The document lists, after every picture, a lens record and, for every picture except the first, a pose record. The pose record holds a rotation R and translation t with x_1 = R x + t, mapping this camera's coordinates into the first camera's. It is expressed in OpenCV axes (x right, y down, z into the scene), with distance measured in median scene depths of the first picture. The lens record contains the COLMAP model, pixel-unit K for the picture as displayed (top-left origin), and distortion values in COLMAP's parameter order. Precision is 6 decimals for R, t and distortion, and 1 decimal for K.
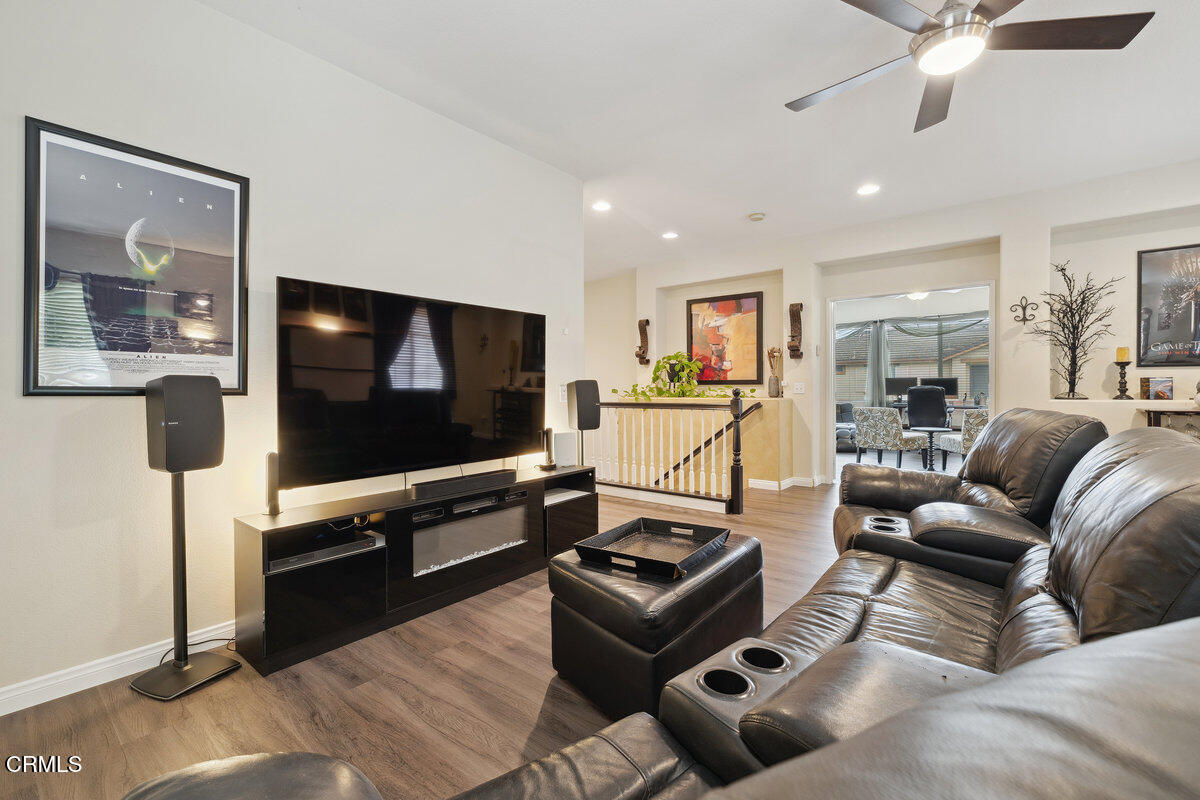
lens RADIAL K [[507.8, 0, 597.7], [0, 507.8, 392.2], [0, 0, 1]] dist [-0.004341, 0.000780]
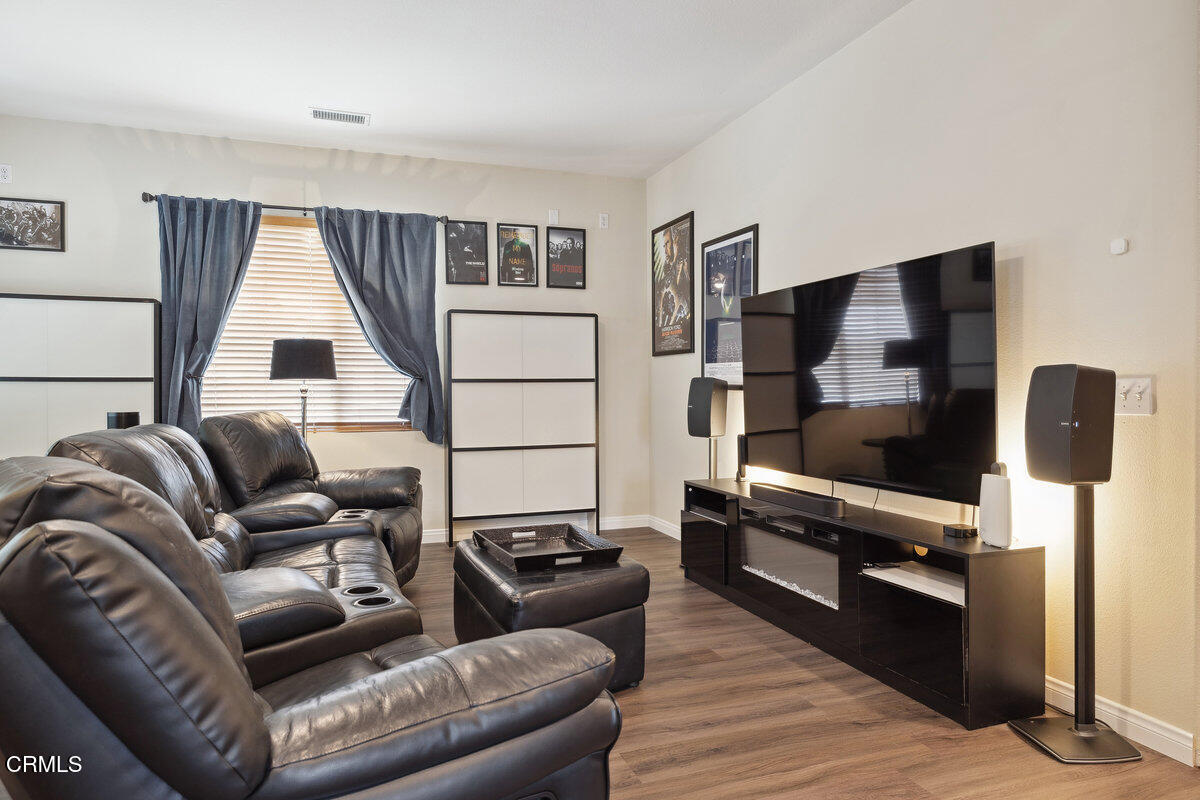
lens RADIAL K [[738.0, 0, 597.7], [0, 738.0, 397.7], [0, 0, 1]] dist [-0.009679, -0.001151]
pose [[-0.508387, 0.020504, -0.860885, 0.608845], [0.003596, 0.999758, 0.021688, -0.009939], [0.861121, 0.007930, -0.508338, 0.852241]]
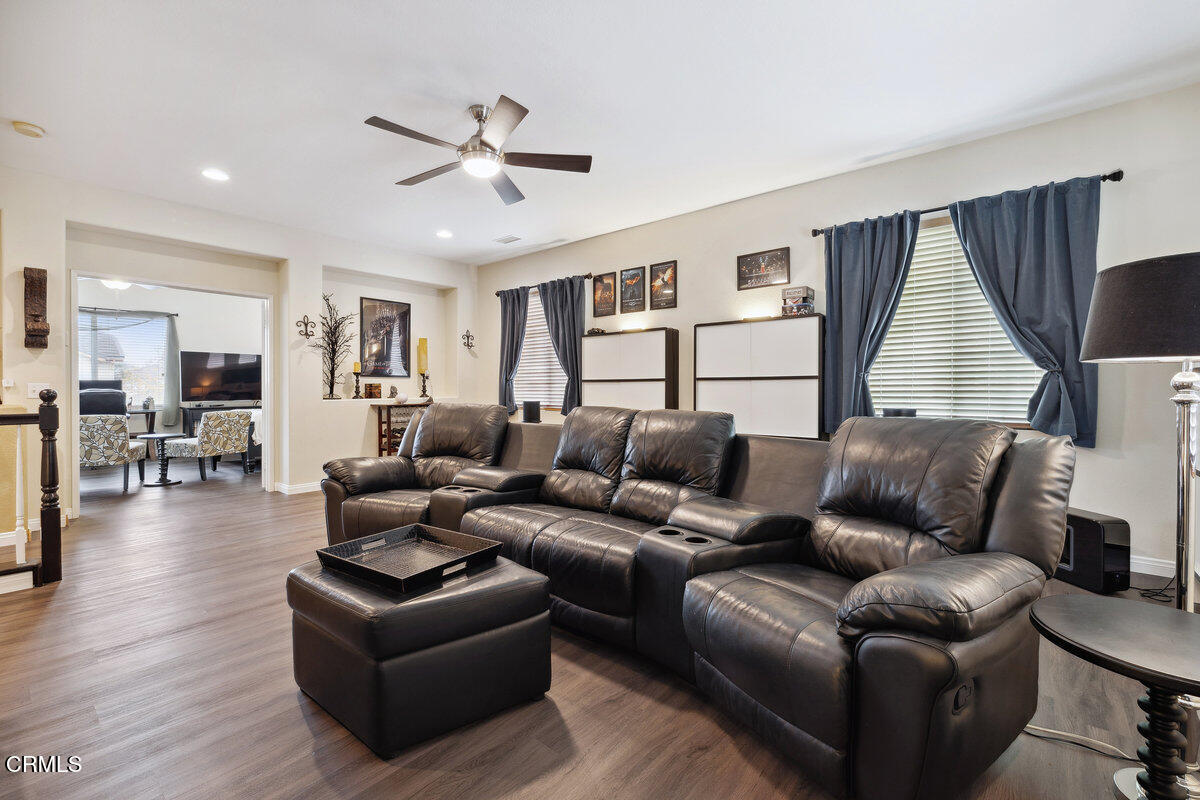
lens RADIAL K [[507.8, 0, 592.6], [0, 507.8, 398.0], [0, 0, 1]] dist [-0.004341, 0.000780]
pose [[0.025345, -0.011702, 0.999610, -0.376971], [0.008990, 0.999894, 0.011478, 0.001728], [-0.999638, 0.008696, 0.025448, 0.296926]]
